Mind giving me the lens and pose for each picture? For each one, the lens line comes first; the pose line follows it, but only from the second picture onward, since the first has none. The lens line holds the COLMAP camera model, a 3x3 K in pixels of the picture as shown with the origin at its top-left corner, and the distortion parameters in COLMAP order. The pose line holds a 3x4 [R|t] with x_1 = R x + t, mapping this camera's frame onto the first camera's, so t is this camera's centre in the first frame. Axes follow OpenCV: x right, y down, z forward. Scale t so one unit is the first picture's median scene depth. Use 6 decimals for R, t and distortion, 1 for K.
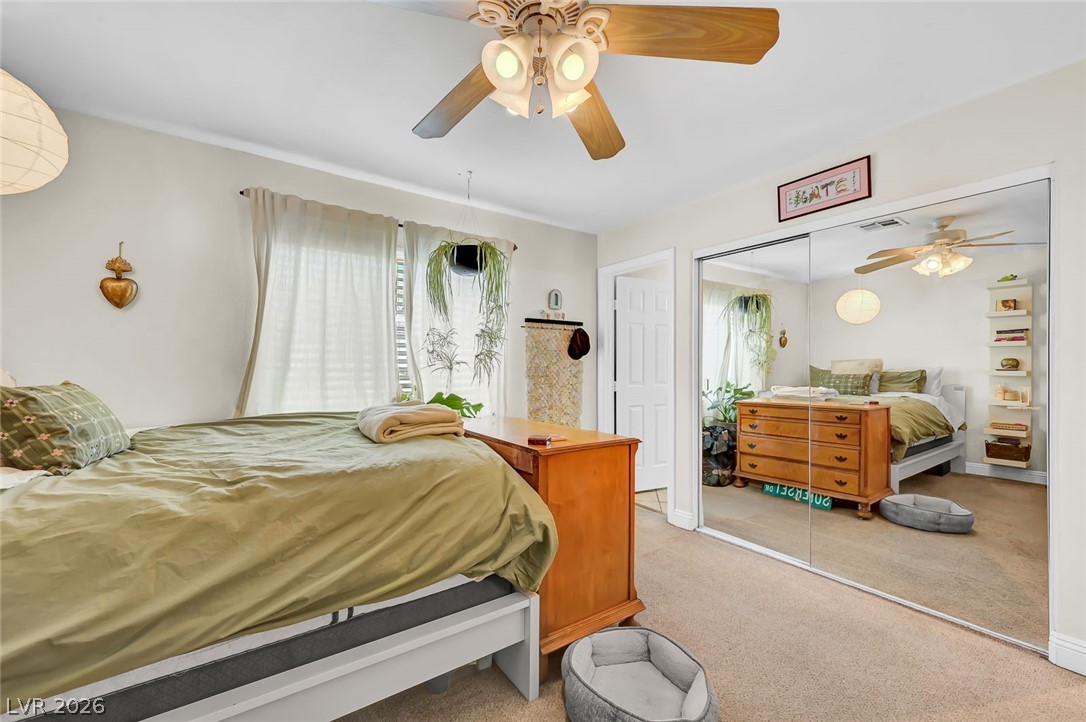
lens RADIAL K [[433.9, 0, 550.6], [0, 433.9, 363.9], [0, 0, 1]] dist [-0.003623, 0.001011]
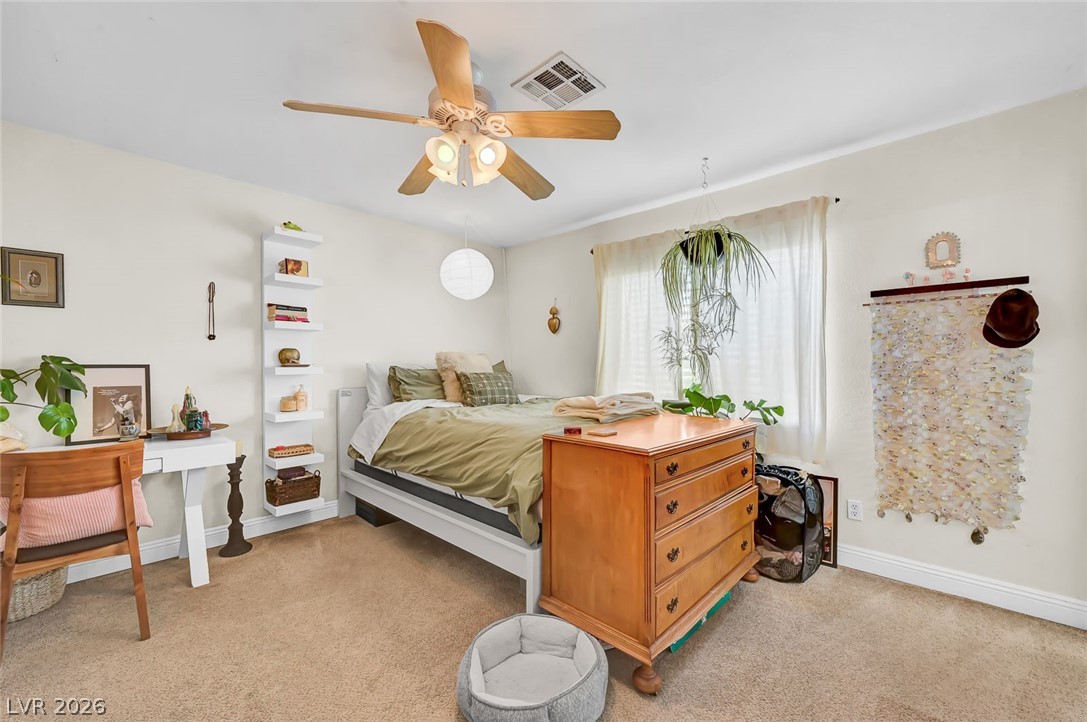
lens RADIAL K [[434.3, 0, 543.1], [0, 434.3, 367.9], [0, 0, 1]] dist [-0.003623, 0.001011]
pose [[0.195039, 0.002427, -0.980792, 0.678325], [0.010858, 0.999930, 0.004634, 0.008902], [0.980735, -0.011554, 0.194999, 0.463988]]
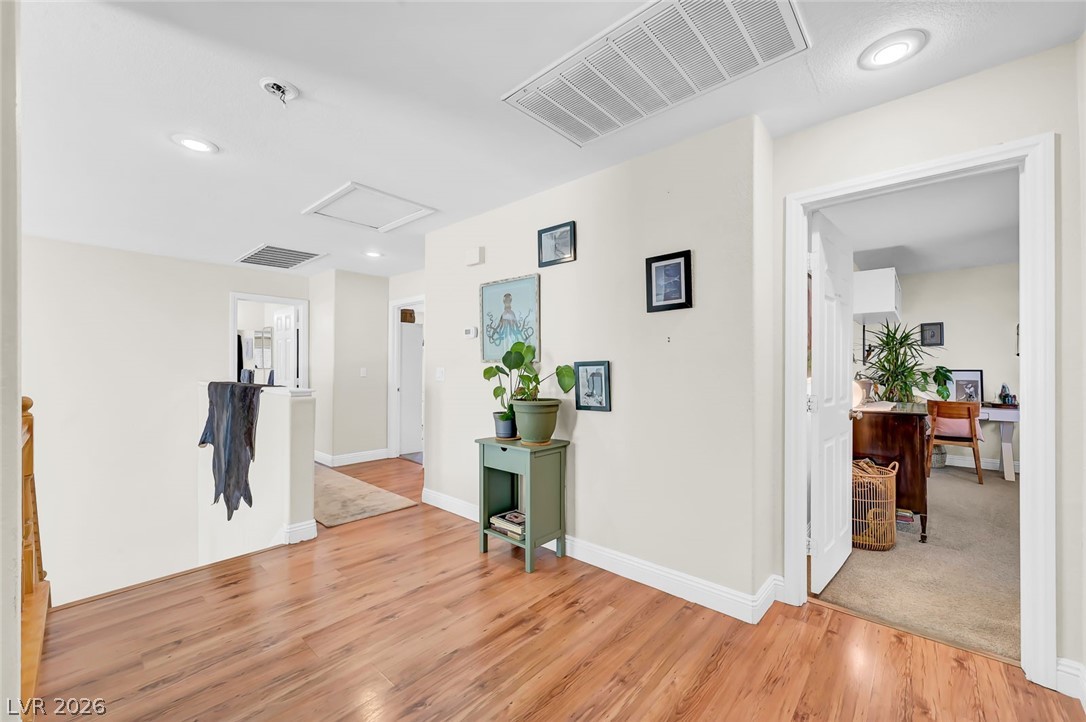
lens RADIAL K [[433.9, 0, 545.8], [0, 433.9, 364.9], [0, 0, 1]] dist [-0.003623, 0.001011]
pose [[-0.972046, -0.002313, -0.234781, 1.401618], [0.001849, 0.999845, -0.017505, 0.006703], [0.234785, -0.017450, -0.971891, 0.903578]]
